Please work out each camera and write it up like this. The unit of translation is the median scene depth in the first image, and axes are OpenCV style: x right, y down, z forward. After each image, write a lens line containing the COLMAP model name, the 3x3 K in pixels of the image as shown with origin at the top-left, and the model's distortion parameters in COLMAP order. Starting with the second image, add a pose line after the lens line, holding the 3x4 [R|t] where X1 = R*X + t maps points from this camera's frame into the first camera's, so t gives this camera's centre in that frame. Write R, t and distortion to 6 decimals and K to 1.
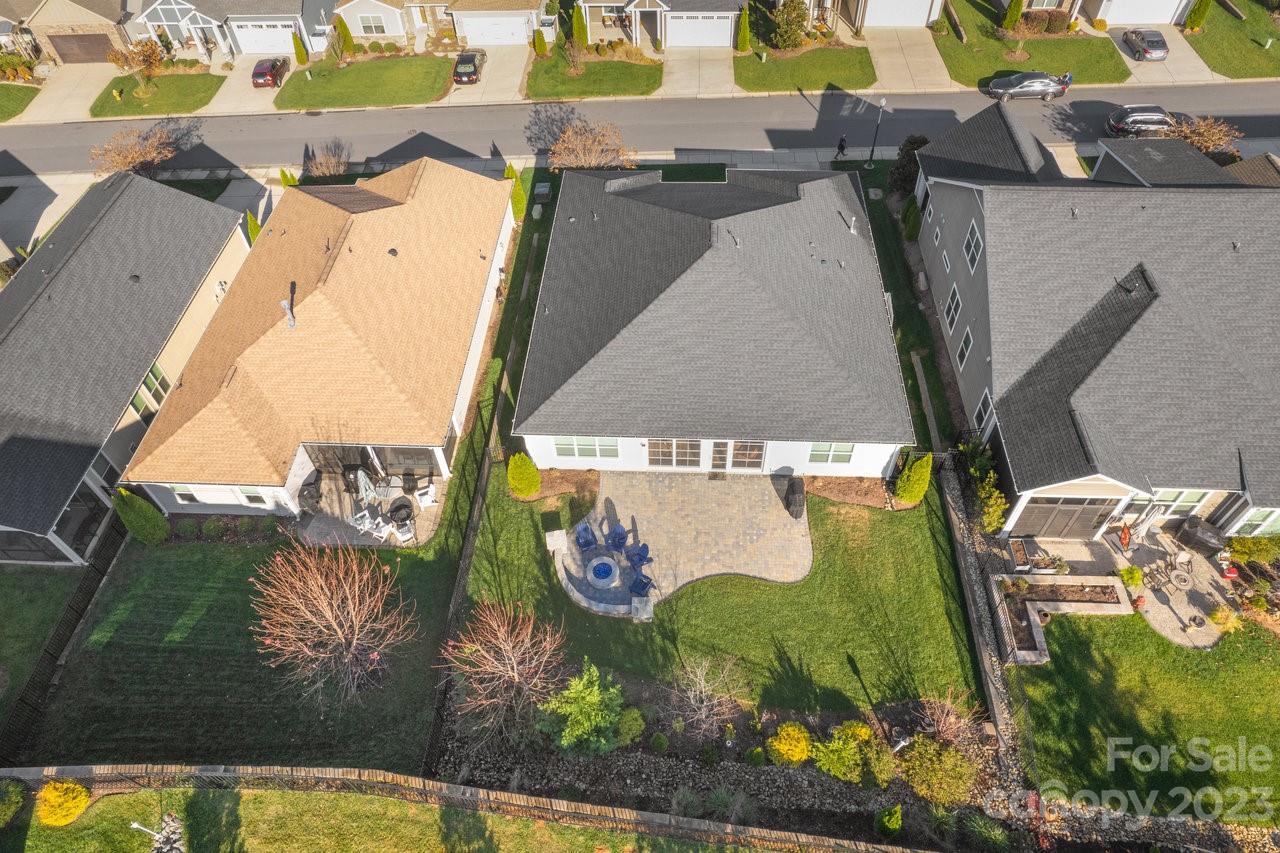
lens RADIAL K [[816.4, 0, 640.0], [0, 816.4, 426.5], [0, 0, 1]] dist [-0.081151, 0.074466]
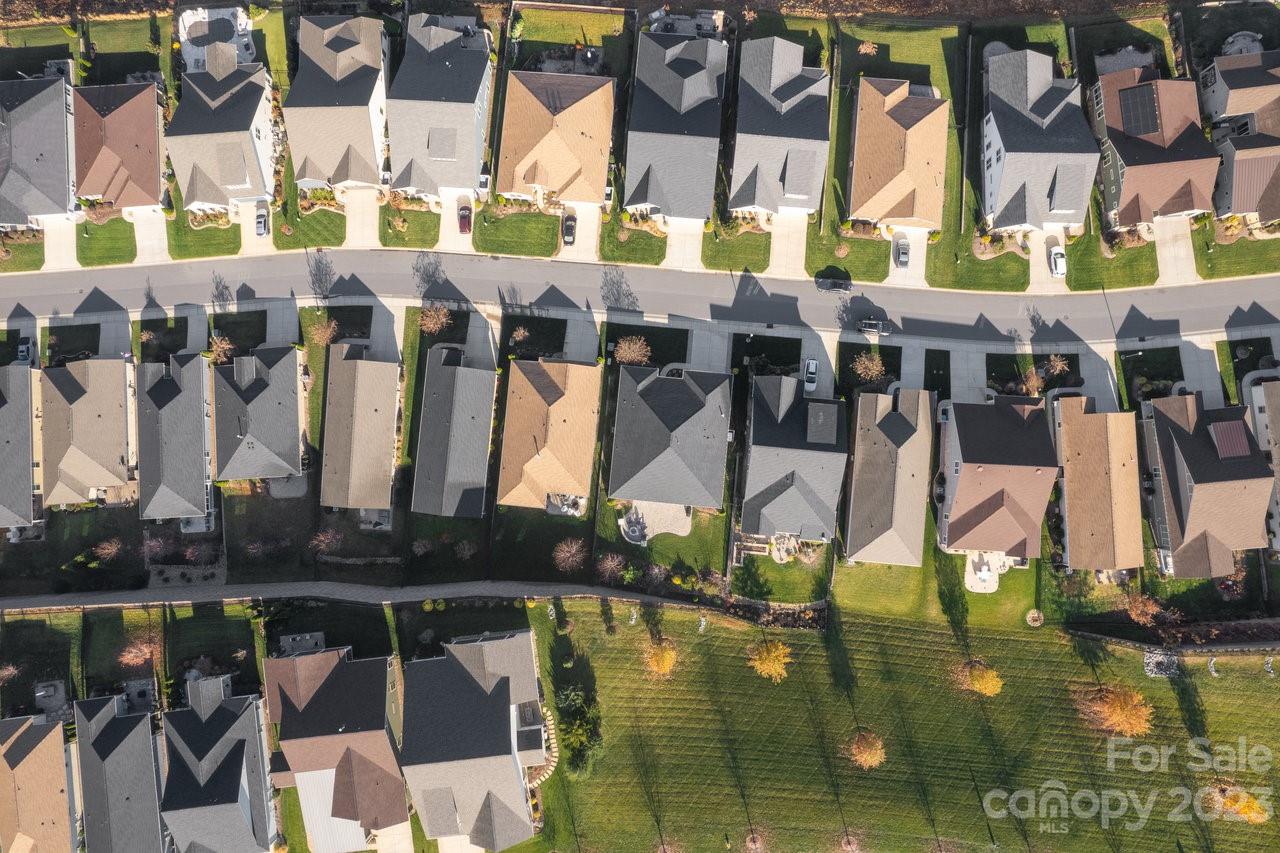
lens RADIAL K [[816.4, 0, 640.0], [0, 816.4, 426.5], [0, 0, 1]] dist [-0.081151, 0.074466]
pose [[0.998993, 0.040763, -0.018719, 0.032720], [-0.021140, 0.795917, 0.605037, -2.419350], [0.039562, -0.604032, 0.795977, -1.651276]]
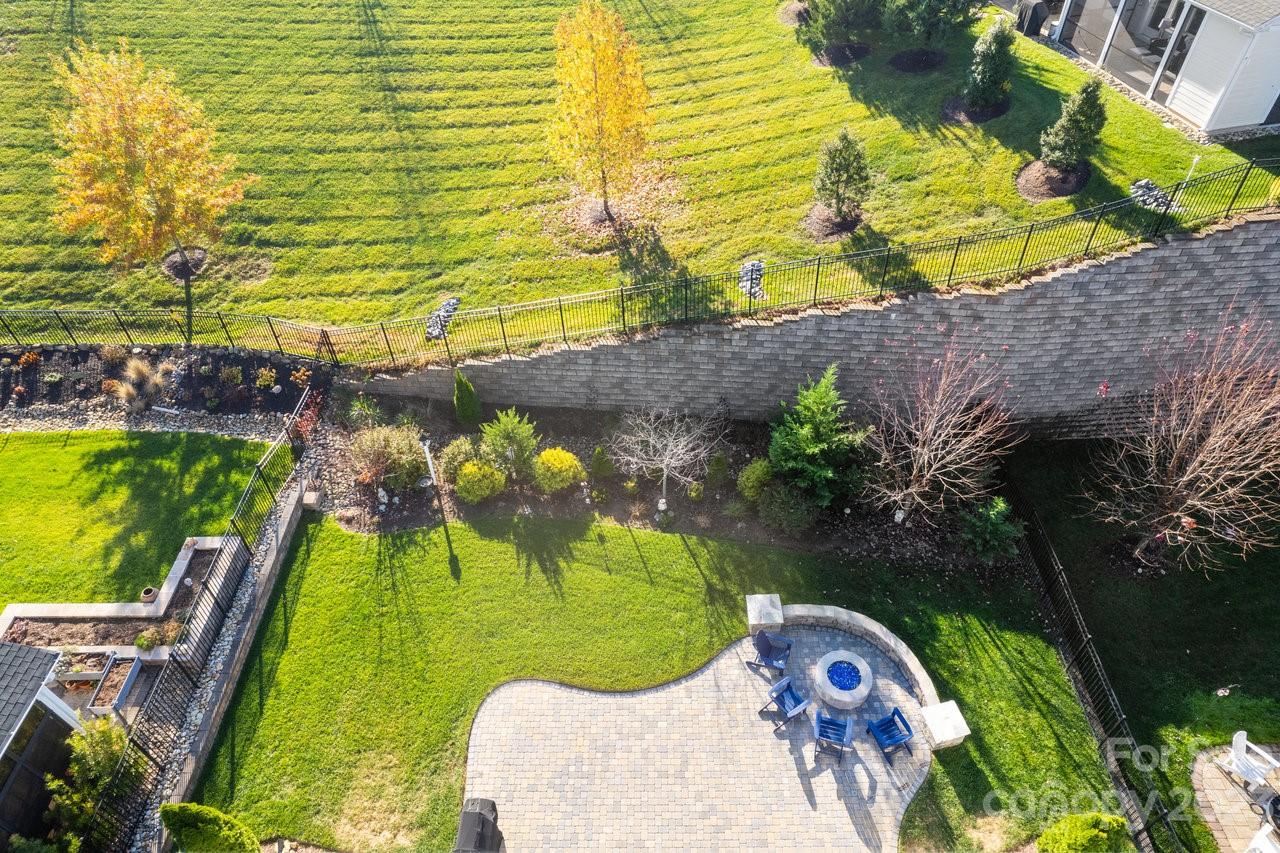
lens RADIAL K [[816.4, 0, 640.0], [0, 816.4, 426.5], [0, 0, 1]] dist [-0.081151, 0.074466]
pose [[-0.997997, 0.063156, -0.003552, 0.087312], [-0.008782, -0.082728, 0.996533, -0.369616], [0.062643, 0.994569, 0.083117, 0.752297]]
